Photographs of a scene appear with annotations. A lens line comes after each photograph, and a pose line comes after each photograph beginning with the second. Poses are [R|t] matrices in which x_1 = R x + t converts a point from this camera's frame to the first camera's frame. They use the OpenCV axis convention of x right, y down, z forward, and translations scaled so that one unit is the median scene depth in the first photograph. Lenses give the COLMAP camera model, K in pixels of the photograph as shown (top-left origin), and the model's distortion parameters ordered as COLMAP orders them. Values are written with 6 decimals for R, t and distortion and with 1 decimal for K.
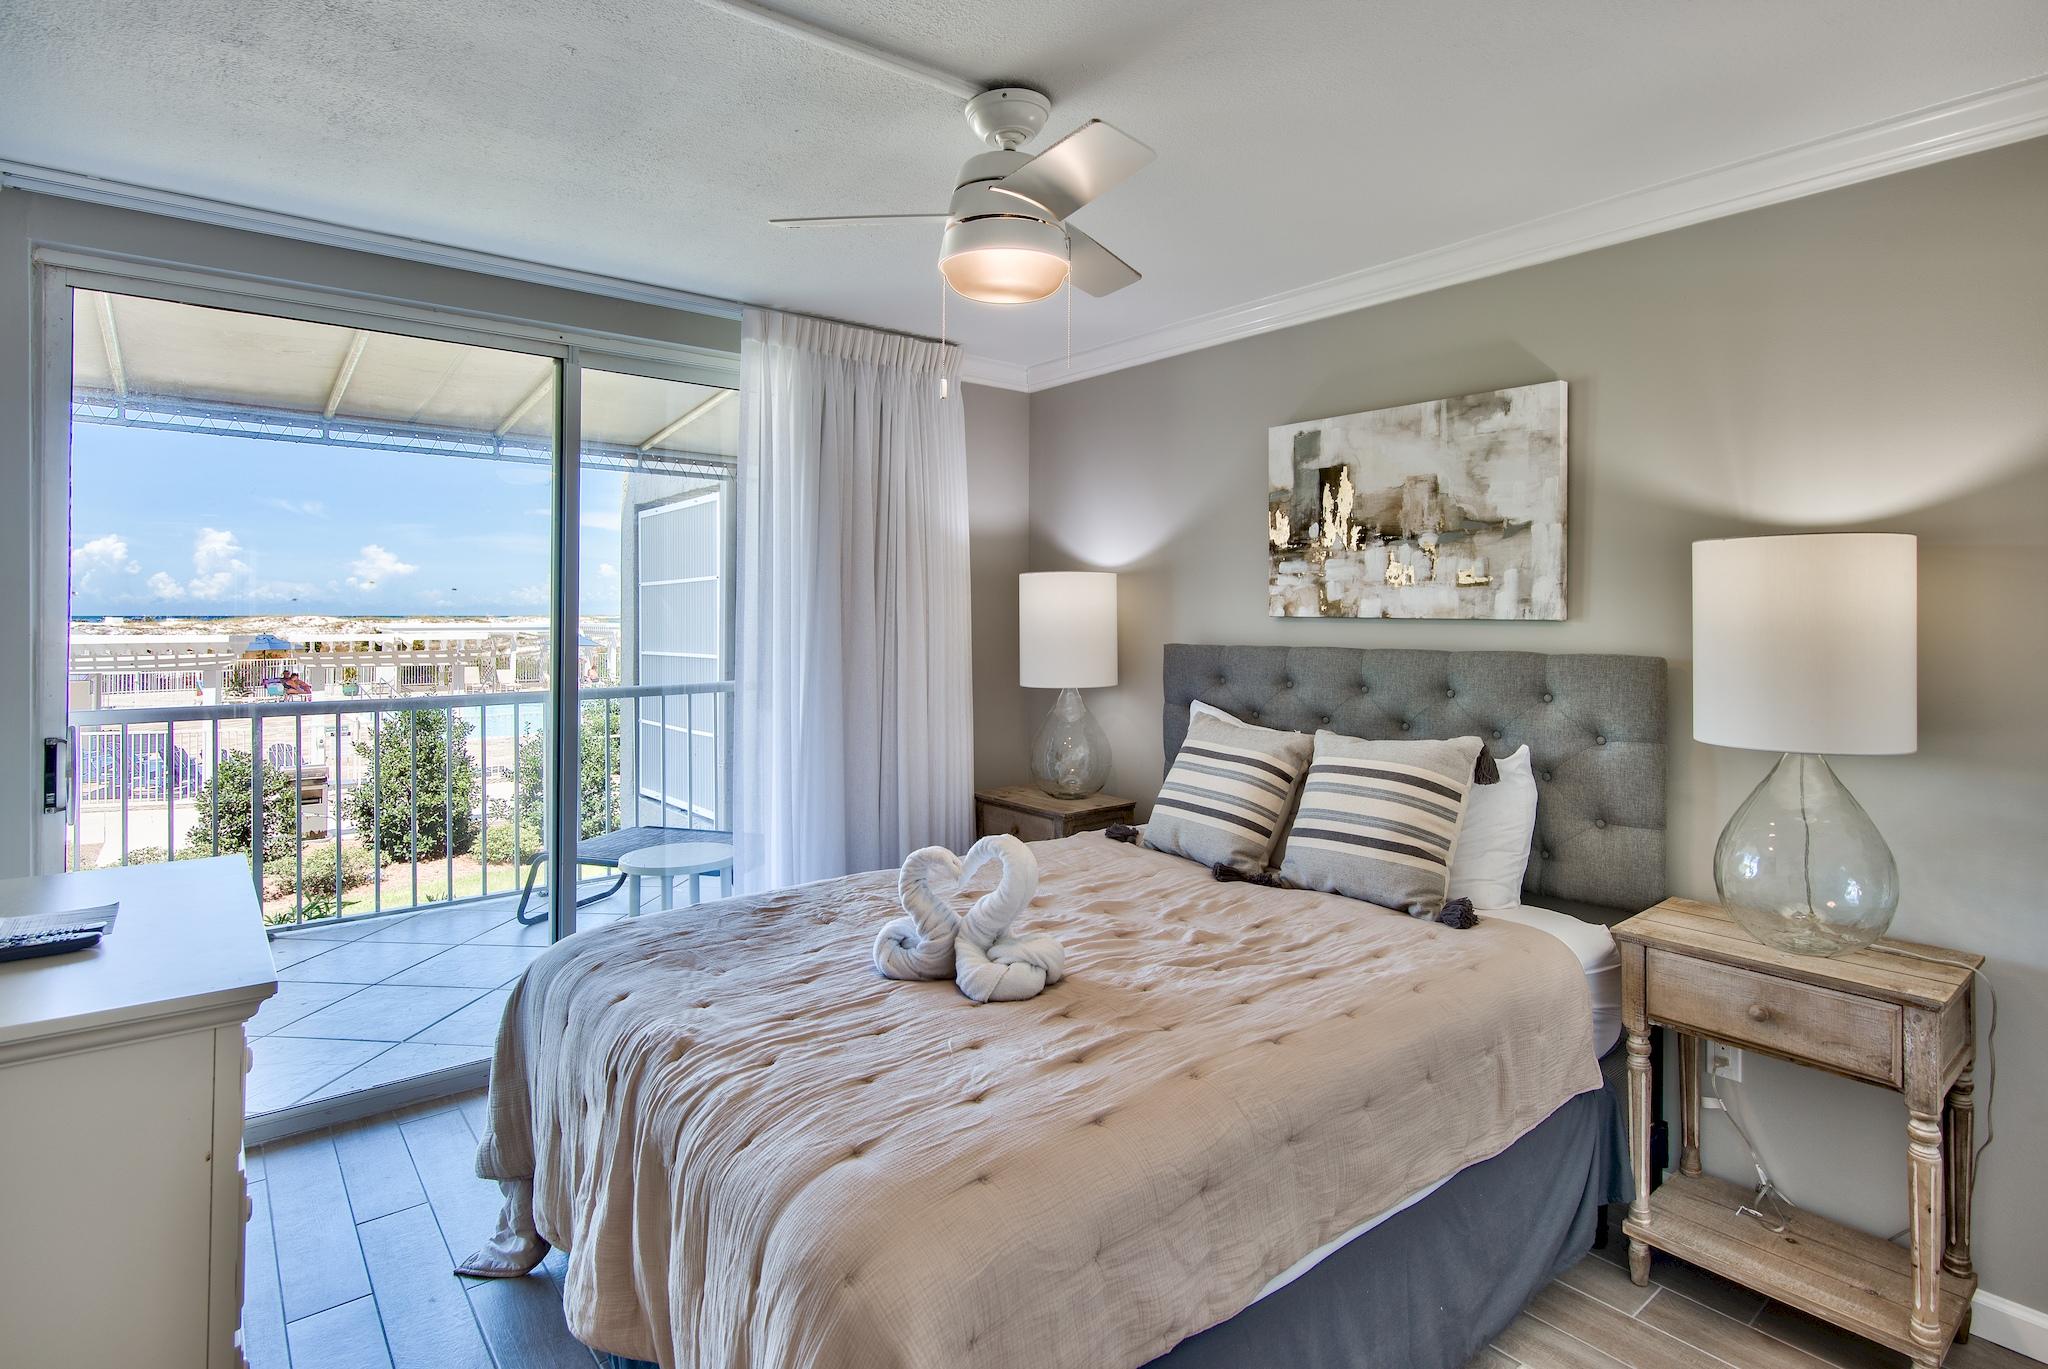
lens RADIAL K [[1047.0, 0, 1061.2], [0, 1047.0, 622.7], [0, 0, 1]] dist [0.003972, -0.000567]
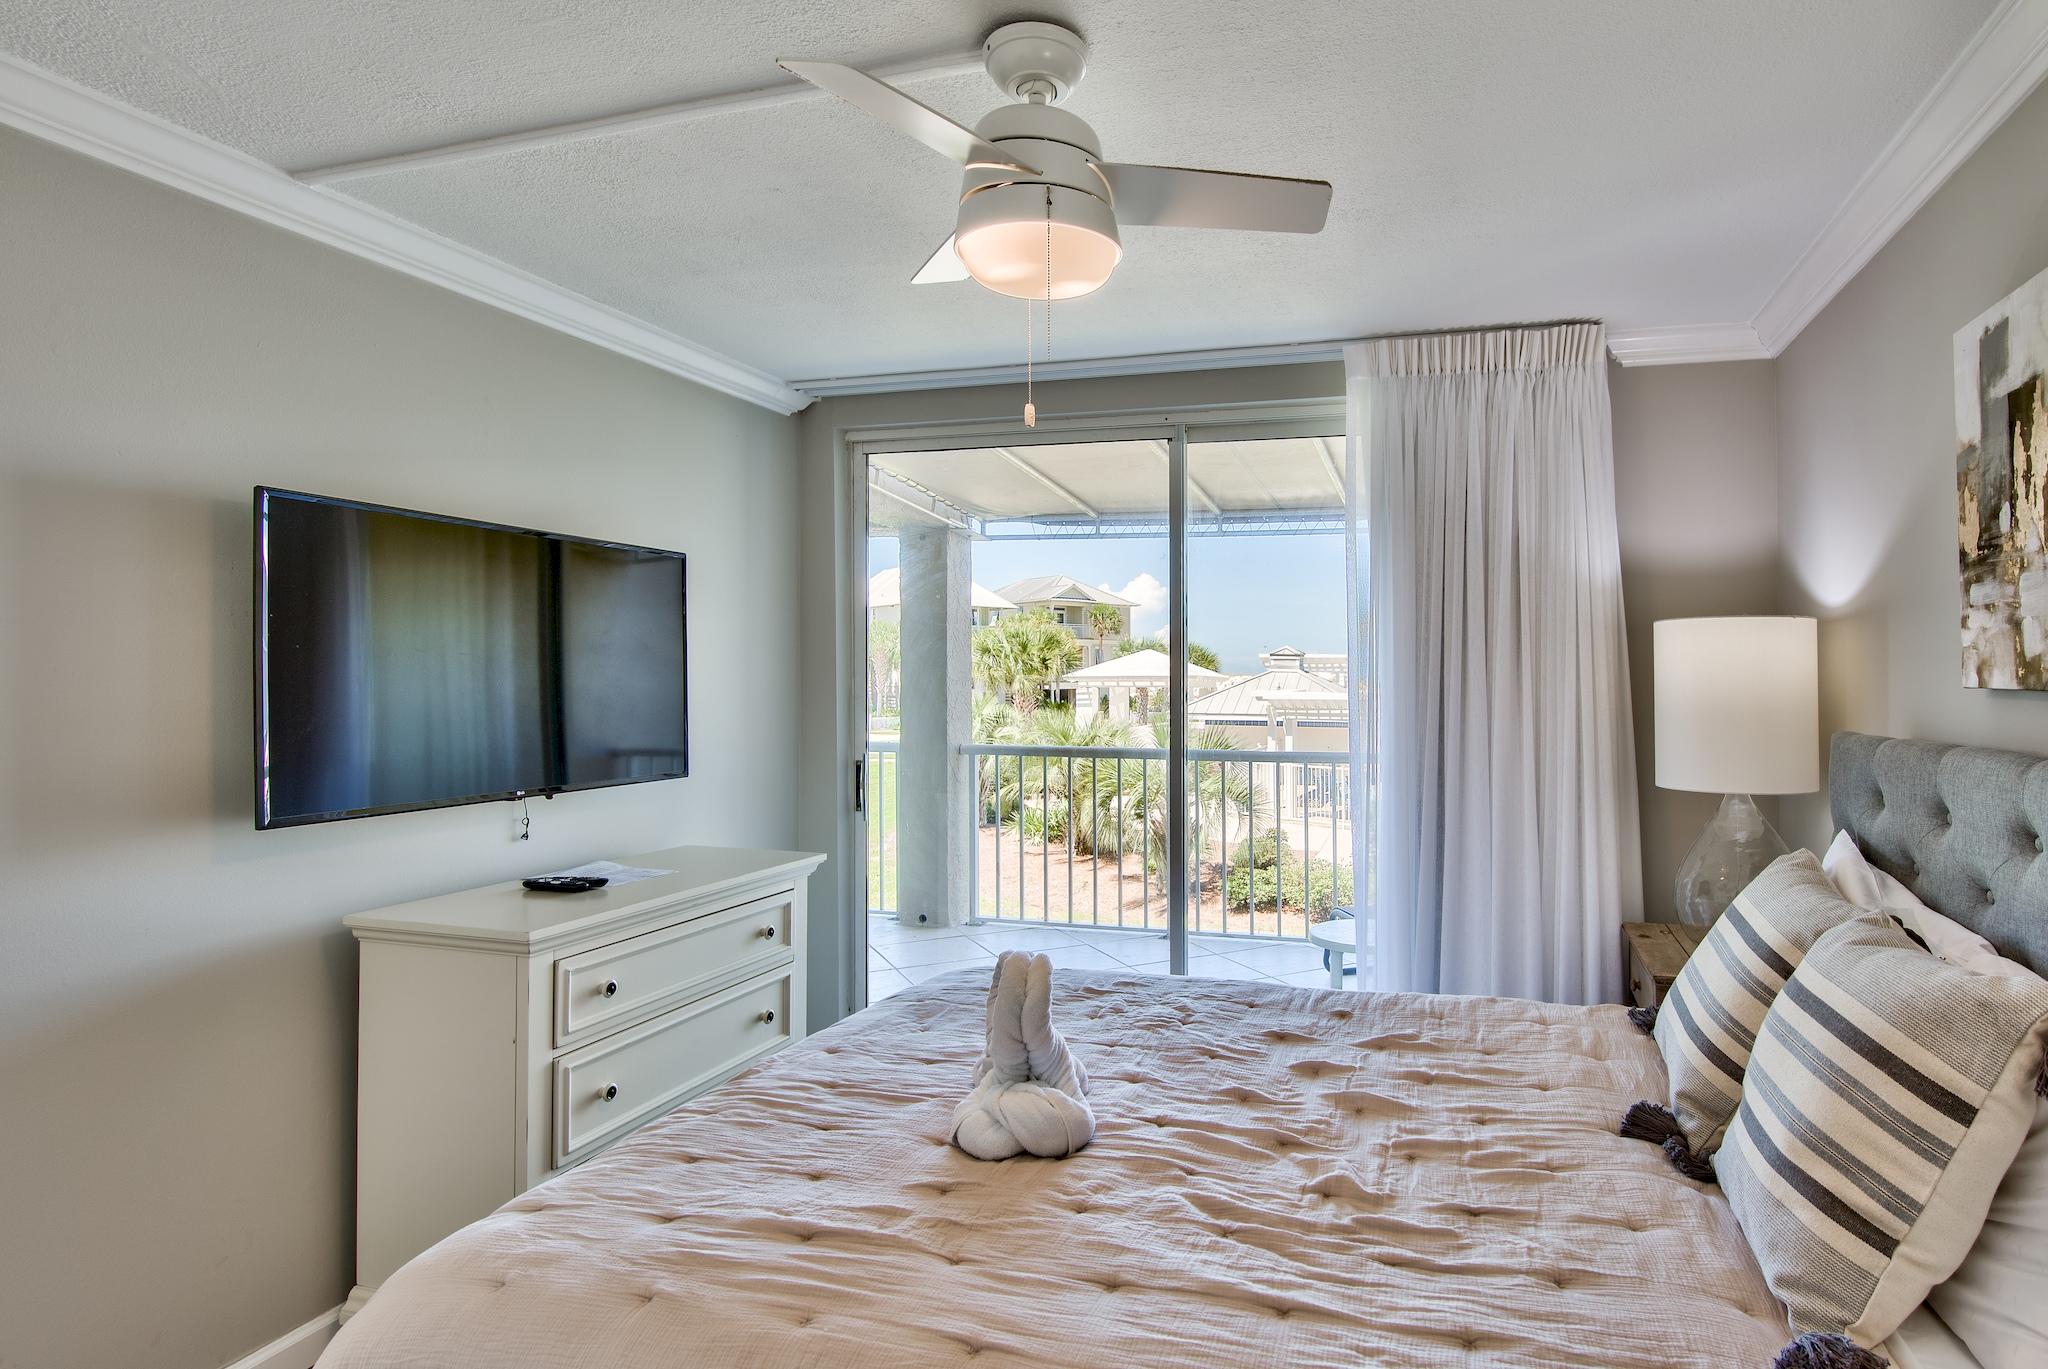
lens RADIAL K [[1047.0, 0, 1020.5], [0, 1047.0, 667.9], [0, 0, 1]] dist [0.003972, -0.000567]
pose [[0.588329, -0.002364, -0.808618, 0.371341], [-0.013041, 0.999838, -0.012411, -0.003460], [0.808517, 0.017847, 0.588202, 0.321737]]
